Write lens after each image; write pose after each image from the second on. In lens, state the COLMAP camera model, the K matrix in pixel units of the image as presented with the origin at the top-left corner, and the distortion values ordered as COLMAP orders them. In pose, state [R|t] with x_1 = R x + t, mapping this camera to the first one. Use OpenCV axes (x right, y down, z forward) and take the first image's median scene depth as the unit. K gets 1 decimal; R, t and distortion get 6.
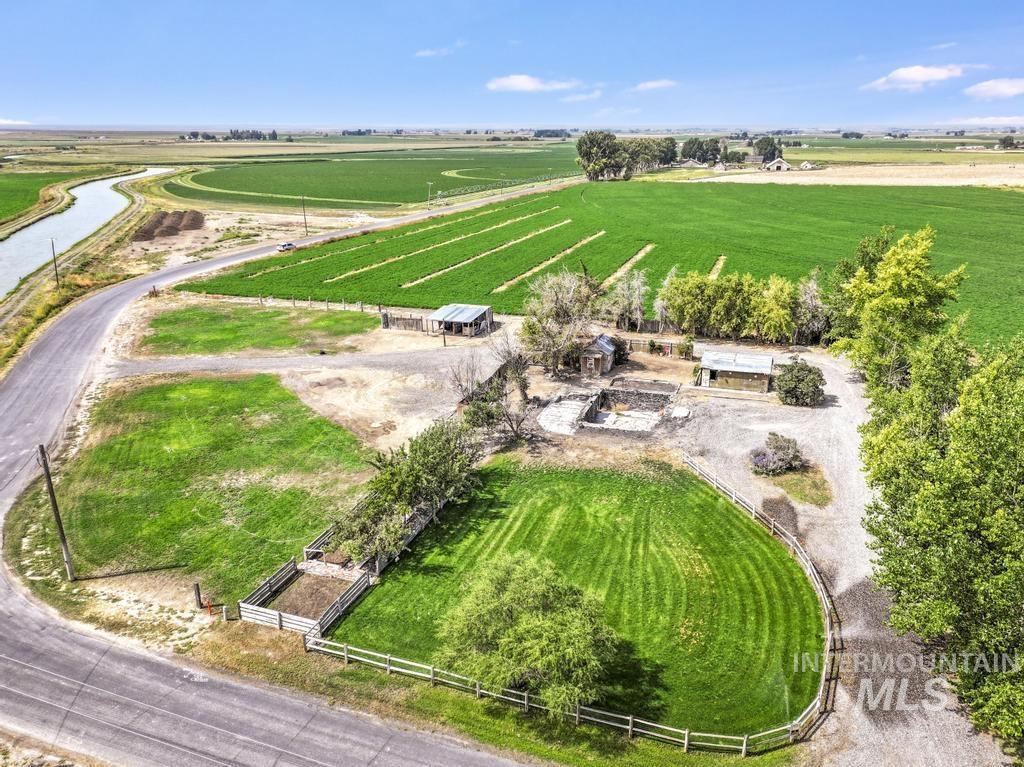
lens RADIAL K [[754.4, 0, 514.6], [0, 754.4, 383.0], [0, 0, 1]] dist [0.002172, 0.005140]
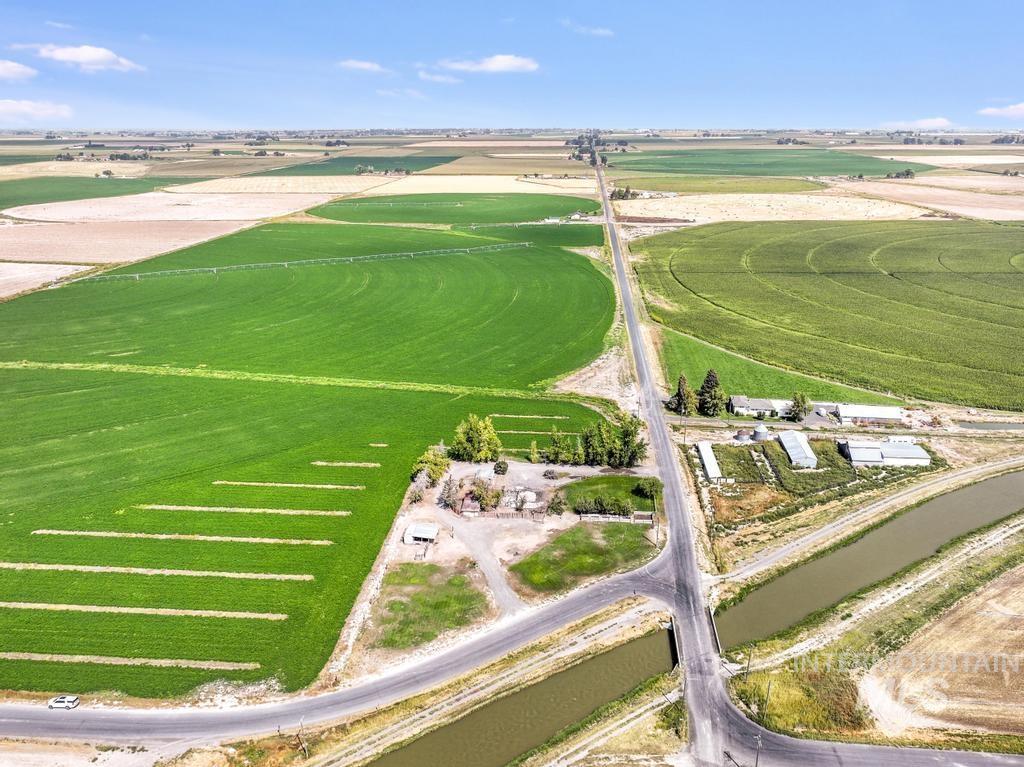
lens RADIAL K [[794.4, 0, 518.8], [0, 794.4, 383.6], [0, 0, 1]] dist [0.007029, 0.005349]
pose [[-0.245639, -0.305094, 0.920097, -2.285551], [0.312089, 0.873750, 0.373044, -1.334840], [-0.917748, 0.378786, -0.119411, 1.011649]]
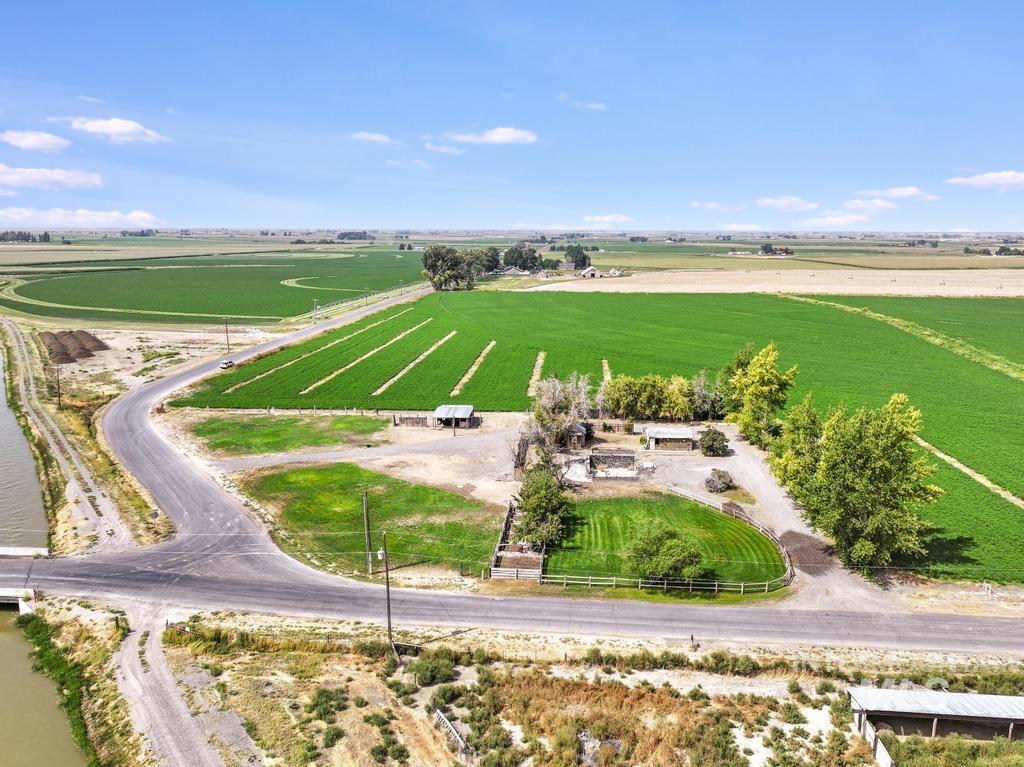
lens RADIAL K [[786.3, 0, 515.8], [0, 786.3, 382.6], [0, 0, 1]] dist [0.002009, 0.000099]
pose [[0.967838, -0.041098, 0.248193, -0.360837], [0.073585, 0.989667, -0.123067, 0.041292], [-0.240570, 0.137372, 0.960862, -0.427244]]
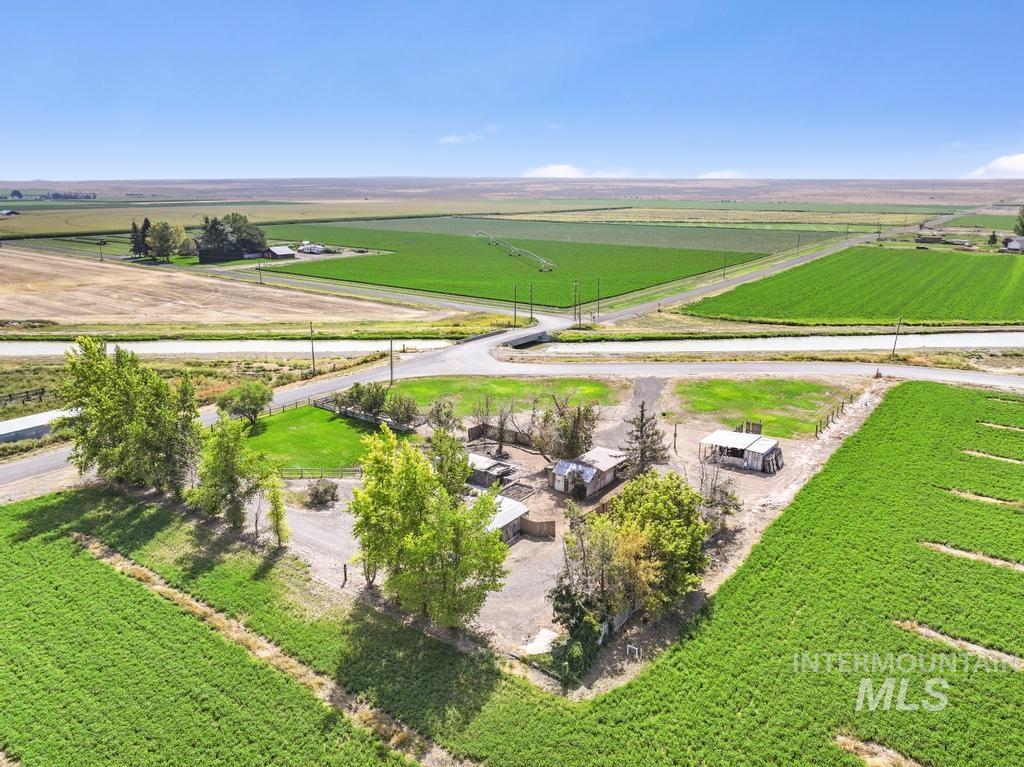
lens RADIAL K [[717.9, 0, 514.3], [0, 717.9, 384.9], [0, 0, 1]] dist [0.004373, 0.007784]
pose [[-0.301806, 0.258526, -0.917648, 0.984581], [-0.303582, 0.886368, 0.349558, -0.458925], [0.903743, 0.384080, -0.189027, 1.033734]]
